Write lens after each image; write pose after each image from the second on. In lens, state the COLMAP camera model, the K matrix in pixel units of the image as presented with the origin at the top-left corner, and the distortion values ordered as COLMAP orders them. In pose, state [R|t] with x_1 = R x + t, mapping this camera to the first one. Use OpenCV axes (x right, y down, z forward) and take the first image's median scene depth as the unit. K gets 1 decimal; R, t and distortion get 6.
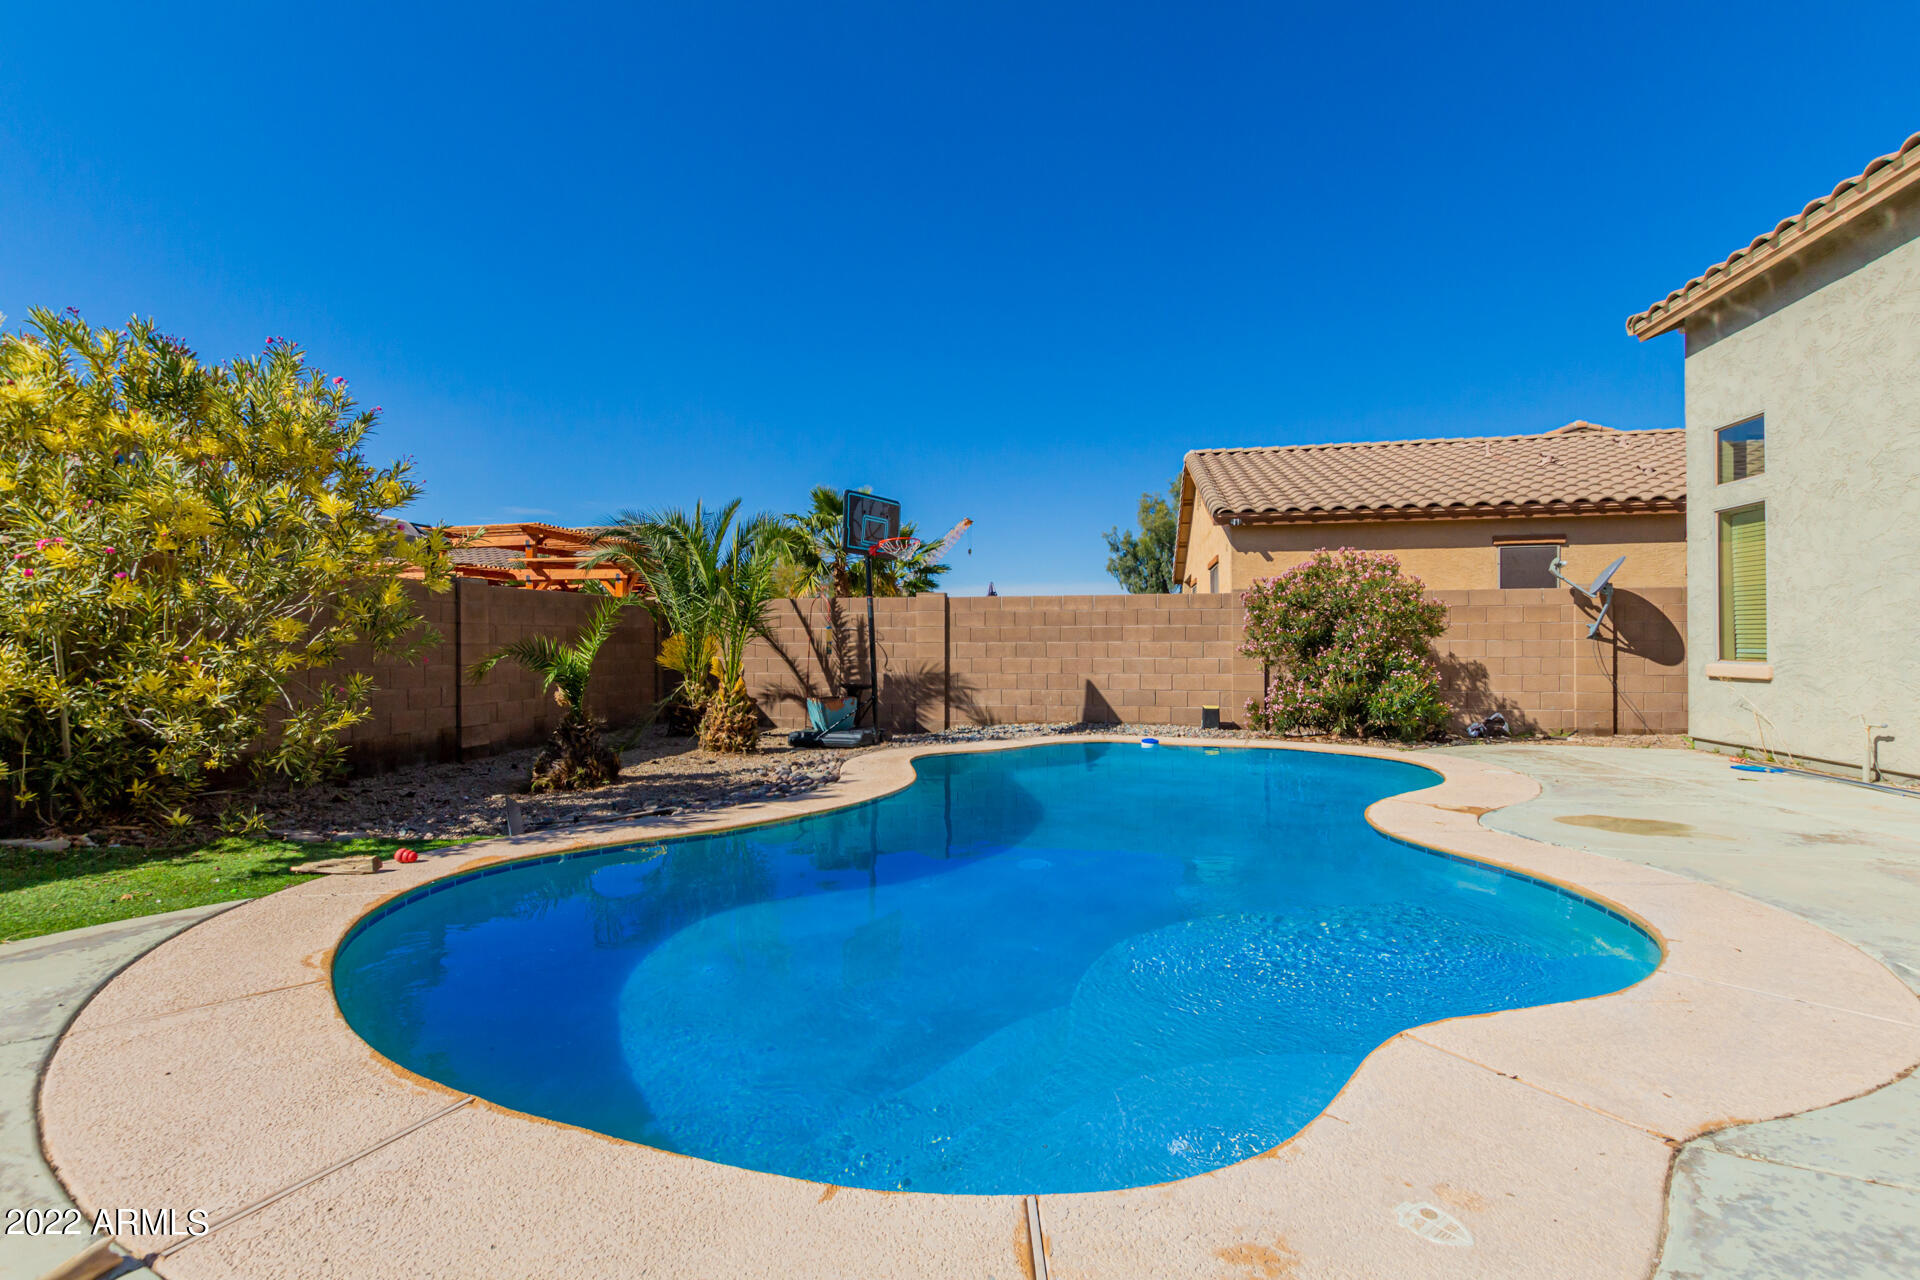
lens RADIAL K [[884.8, 0, 959.8], [0, 884.8, 637.6], [0, 0, 1]] dist [-0.000061, -0.000013]
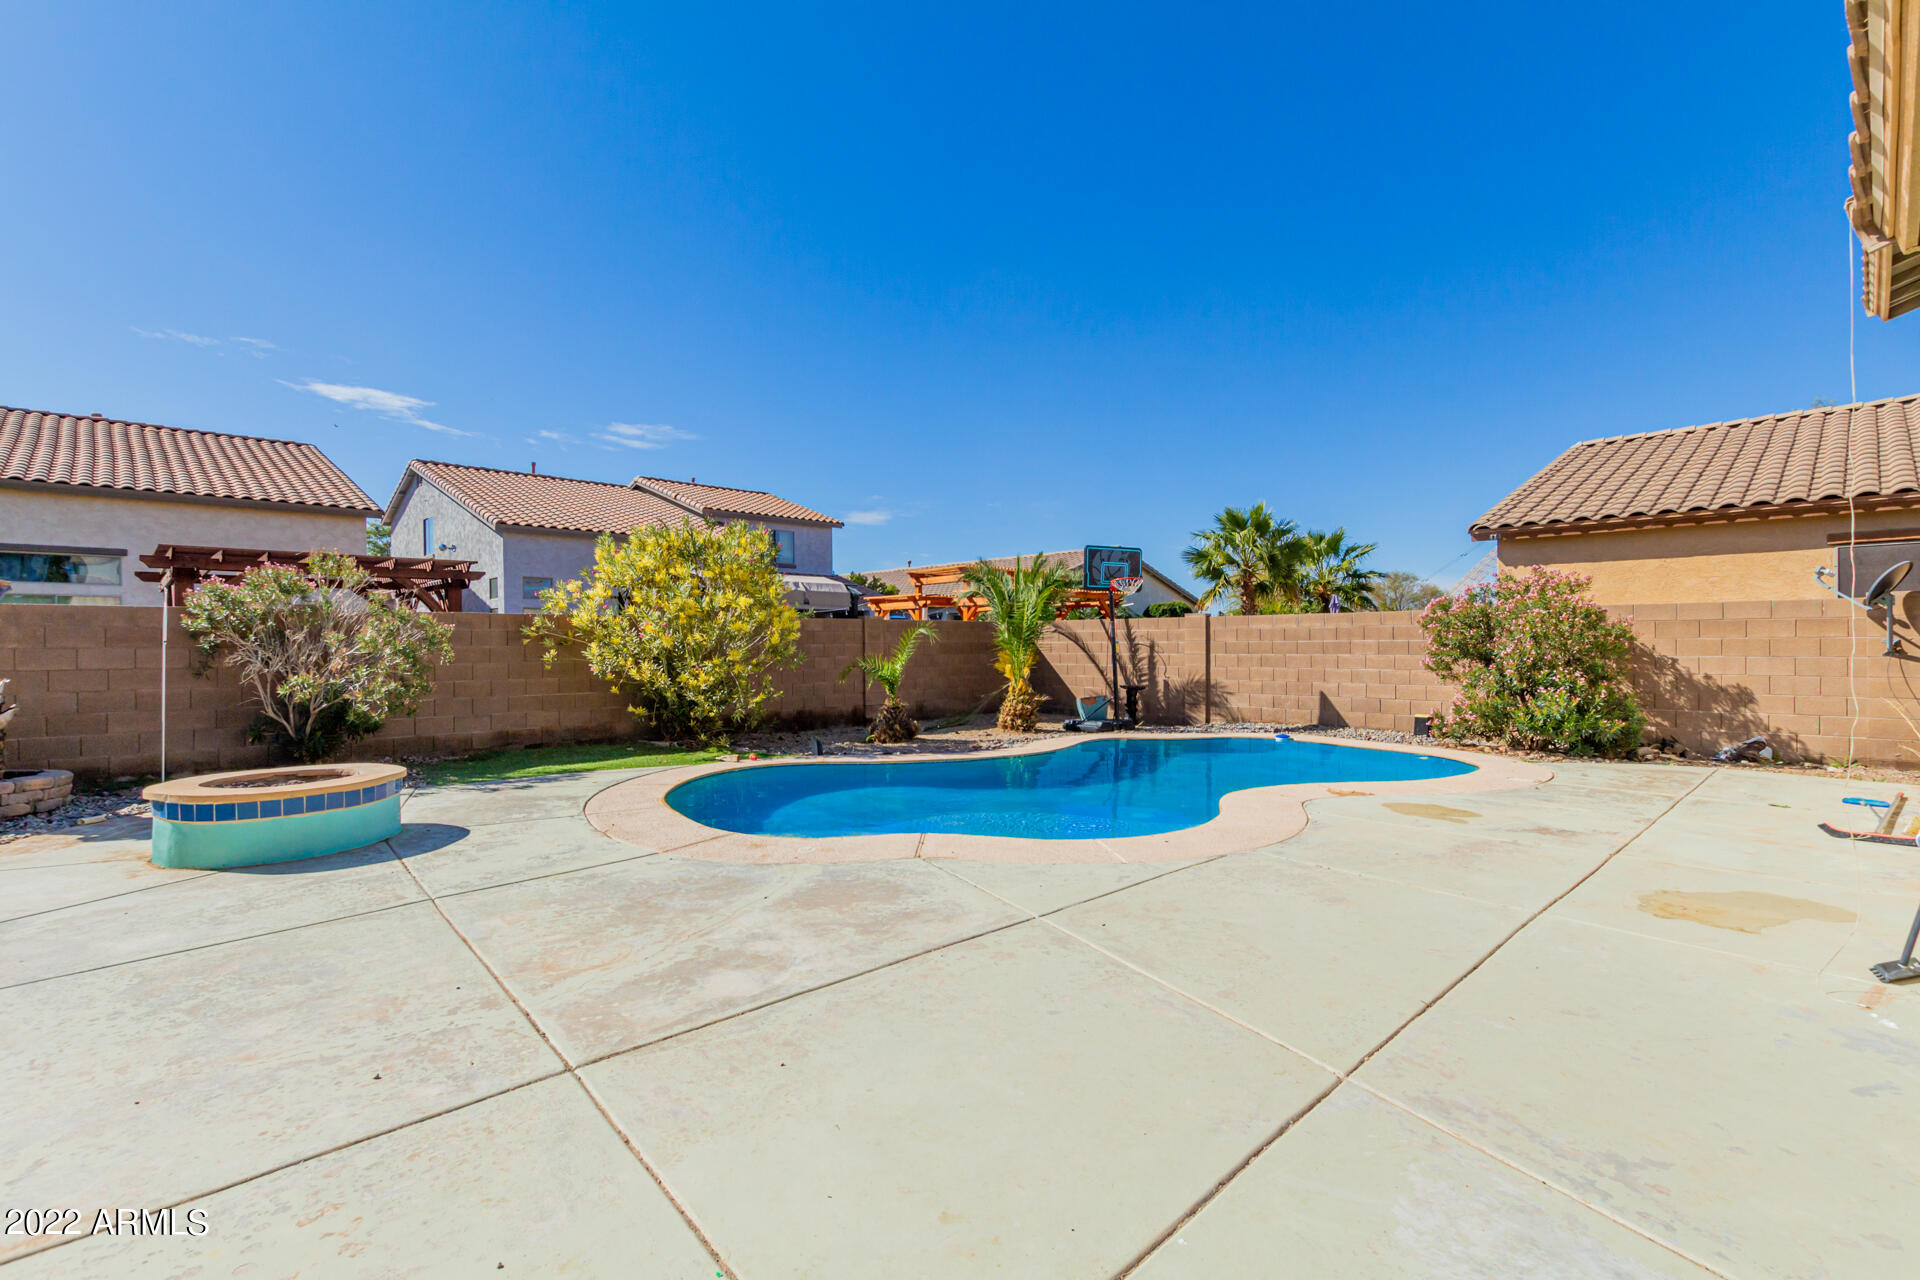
lens RADIAL K [[884.8, 0, 955.9], [0, 884.8, 645.7], [0, 0, 1]] dist [-0.000061, -0.000013]
pose [[0.821511, -0.000217, -0.570193, 0.449500], [0.006313, 0.999942, 0.008715, -0.021672], [0.570158, -0.010759, 0.821464, -0.231751]]
